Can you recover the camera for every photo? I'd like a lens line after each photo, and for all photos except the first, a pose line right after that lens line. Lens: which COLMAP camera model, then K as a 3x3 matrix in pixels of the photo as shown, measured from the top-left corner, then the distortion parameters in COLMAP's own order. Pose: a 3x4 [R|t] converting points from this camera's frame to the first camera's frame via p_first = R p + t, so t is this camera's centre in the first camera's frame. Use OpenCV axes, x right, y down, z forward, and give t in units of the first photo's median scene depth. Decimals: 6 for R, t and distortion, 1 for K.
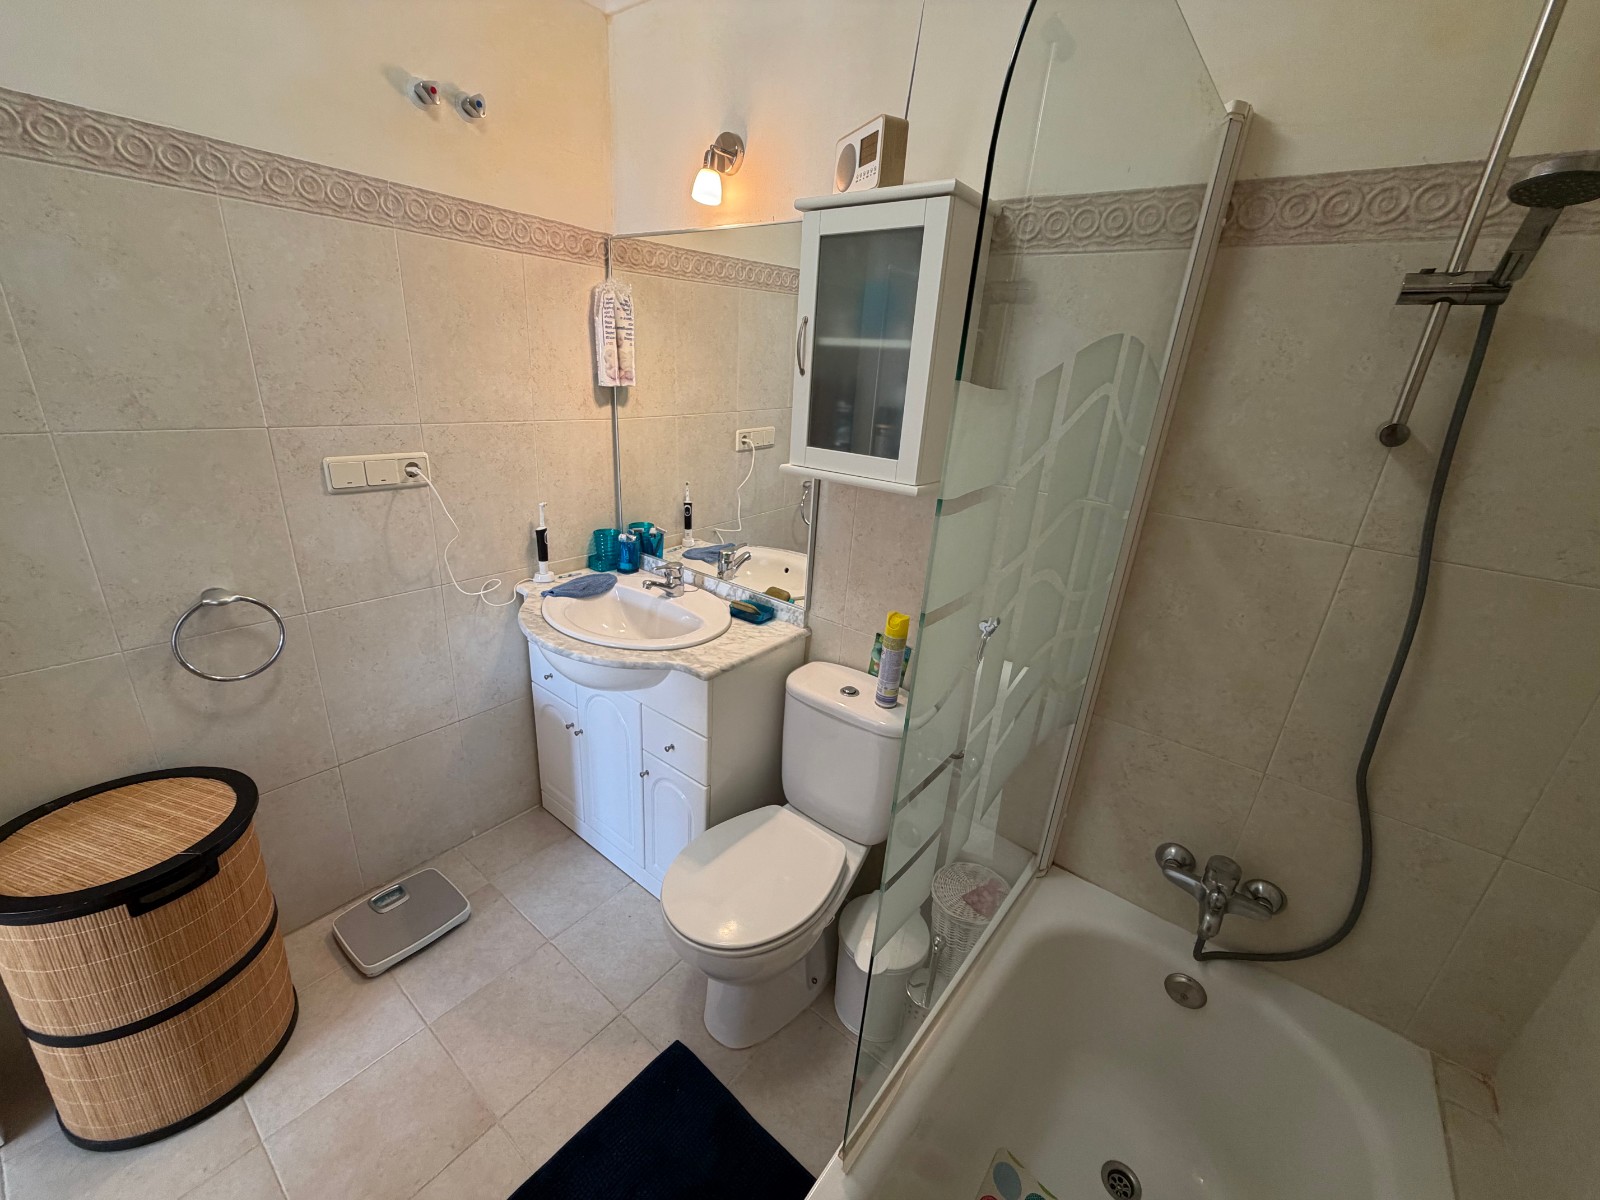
lens RADIAL K [[635.8, 0, 800.3], [0, 635.8, 600.2], [0, 0, 1]] dist [-0.001018, 0.000258]
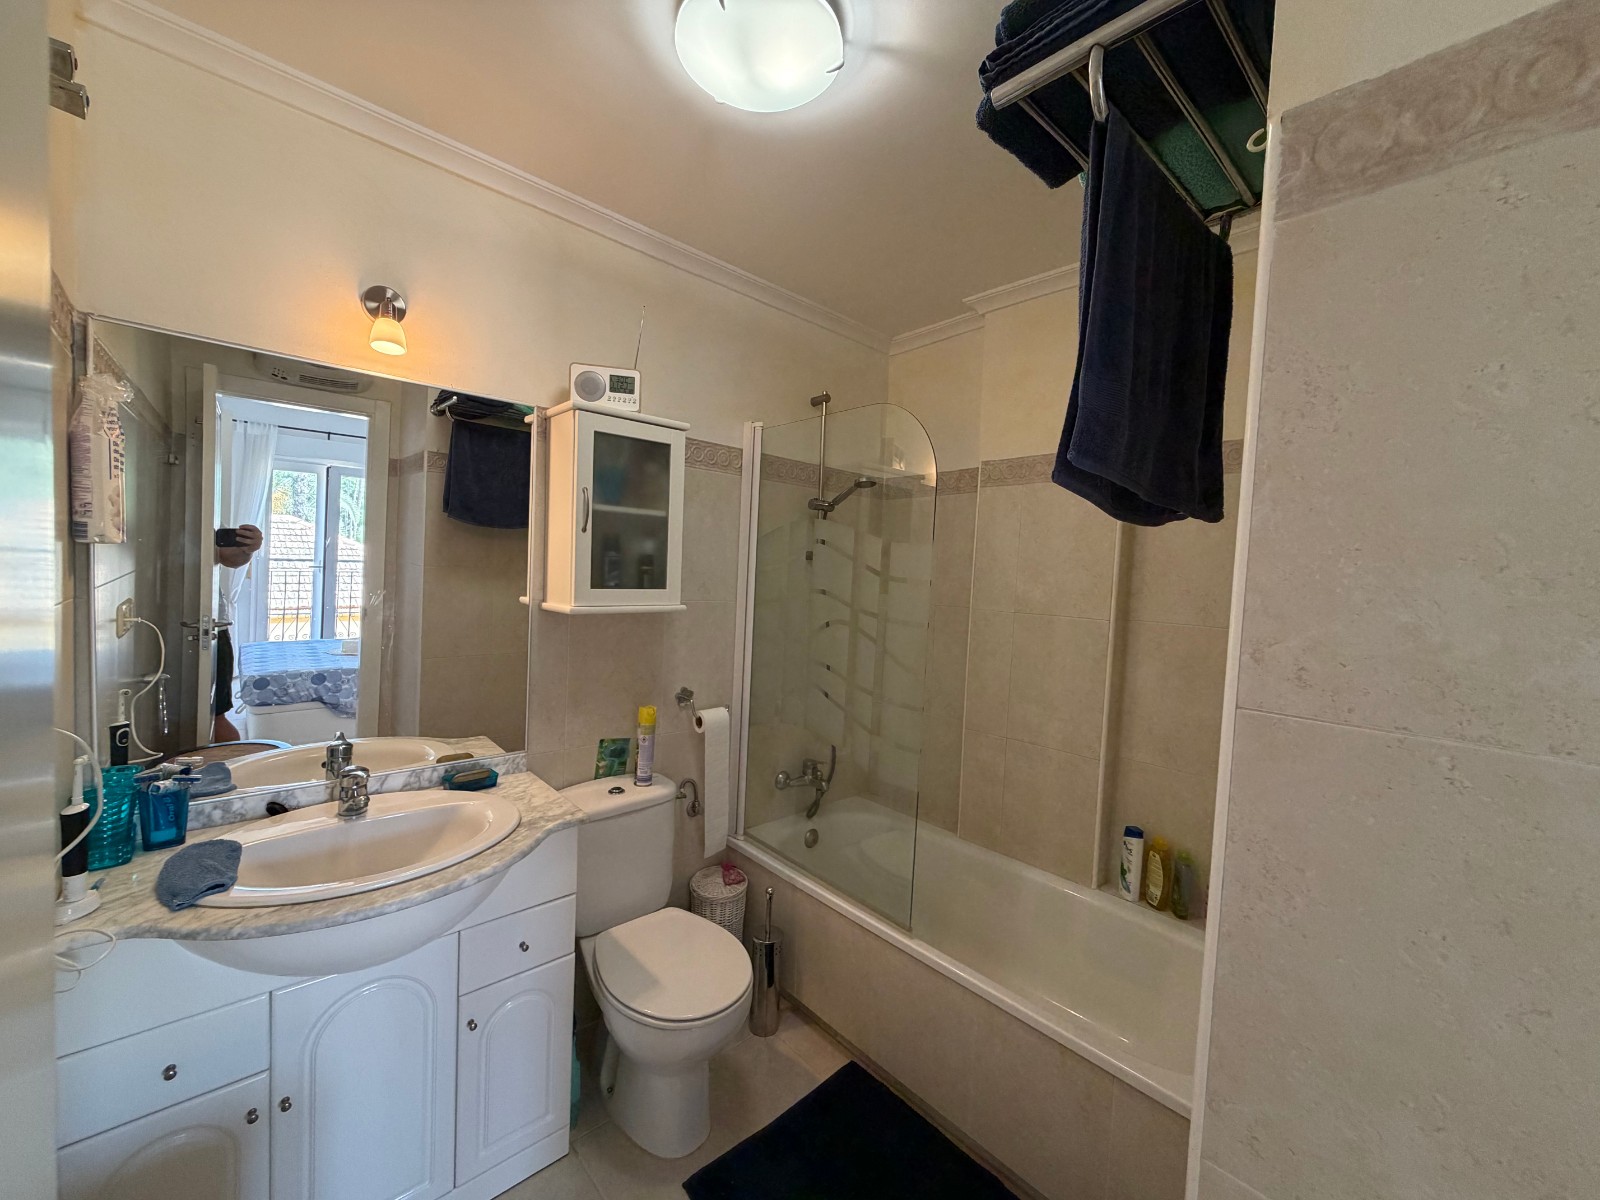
lens RADIAL K [[635.8, 0, 799.8], [0, 635.8, 594.9], [0, 0, 1]] dist [-0.001018, 0.000258]
pose [[0.165669, -0.102496, 0.980841, -1.191590], [0.306941, 0.950543, 0.047486, -0.183186], [-0.937199, 0.293193, 0.188936, 0.449764]]
